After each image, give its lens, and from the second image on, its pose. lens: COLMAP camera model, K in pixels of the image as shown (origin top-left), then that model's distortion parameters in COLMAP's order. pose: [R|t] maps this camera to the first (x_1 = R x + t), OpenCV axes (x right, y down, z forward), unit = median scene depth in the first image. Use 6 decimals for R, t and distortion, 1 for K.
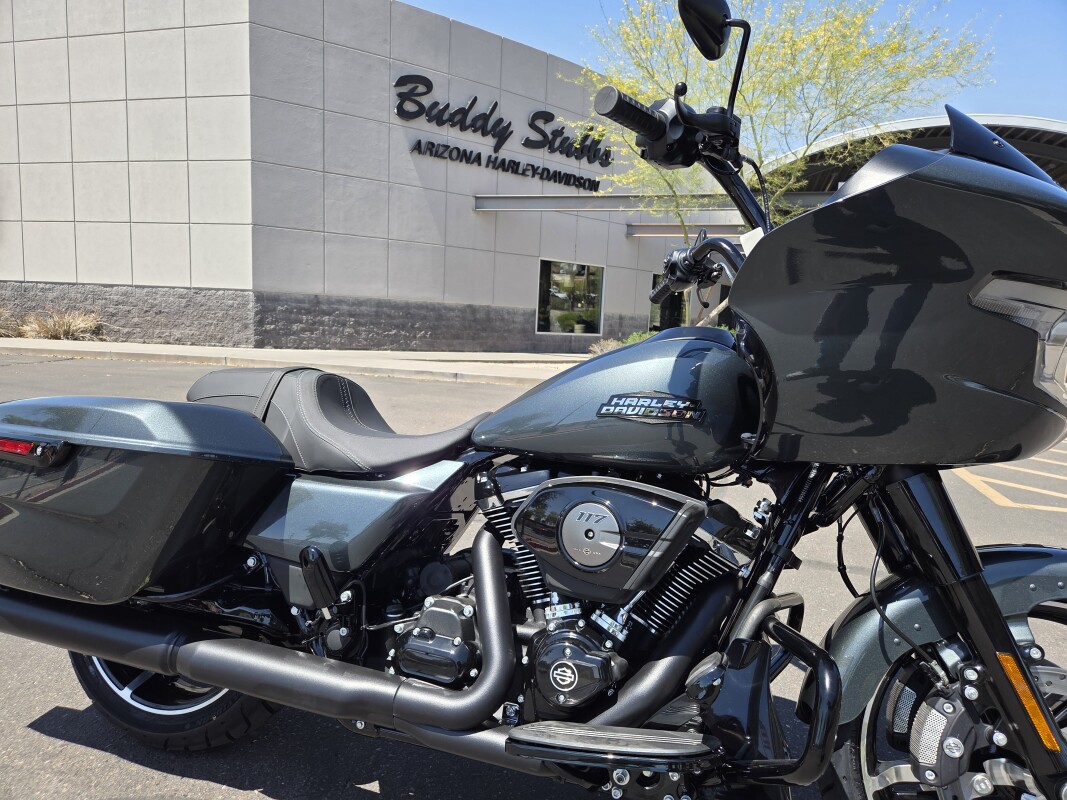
lens RADIAL K [[729.4, 0, 539.8], [0, 729.4, 418.4], [0, 0, 1]] dist [0.057539, -0.061365]
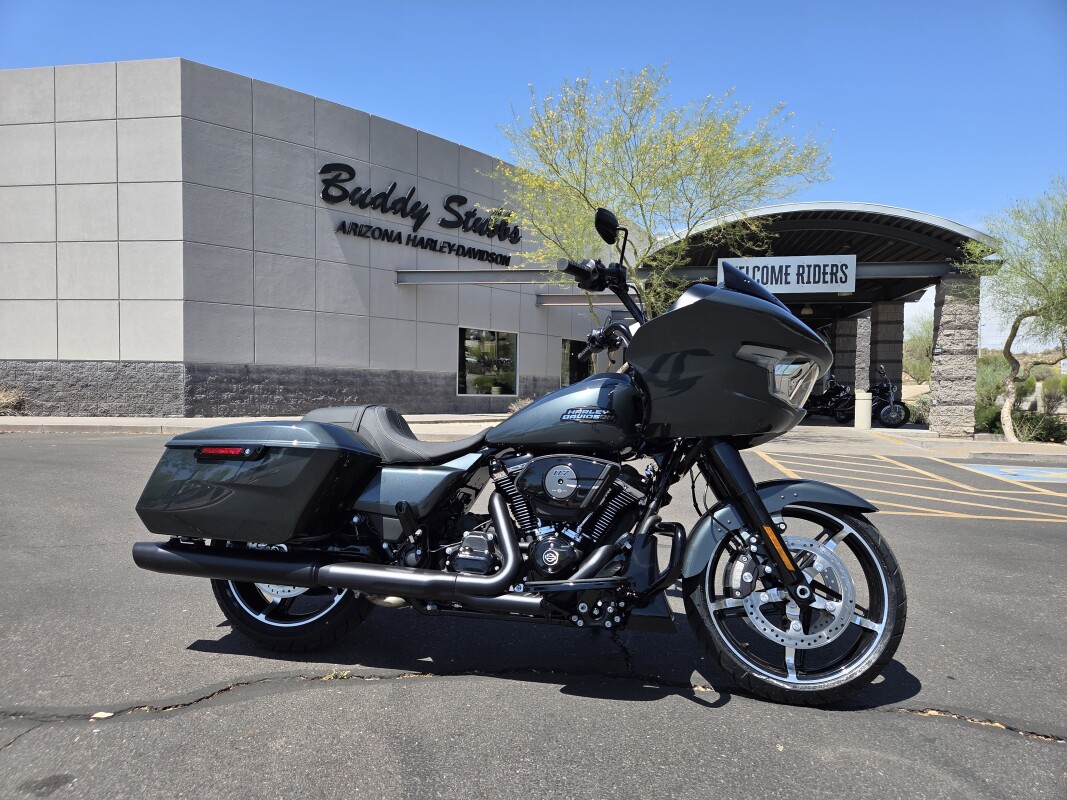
lens RADIAL K [[729.4, 0, 539.8], [0, 729.4, 418.4], [0, 0, 1]] dist [0.057539, -0.061365]
pose [[0.992036, -0.032499, 0.121687, -0.026111], [0.042923, 0.995537, -0.084042, 0.018972], [-0.118412, 0.088596, 0.989004, -0.109032]]
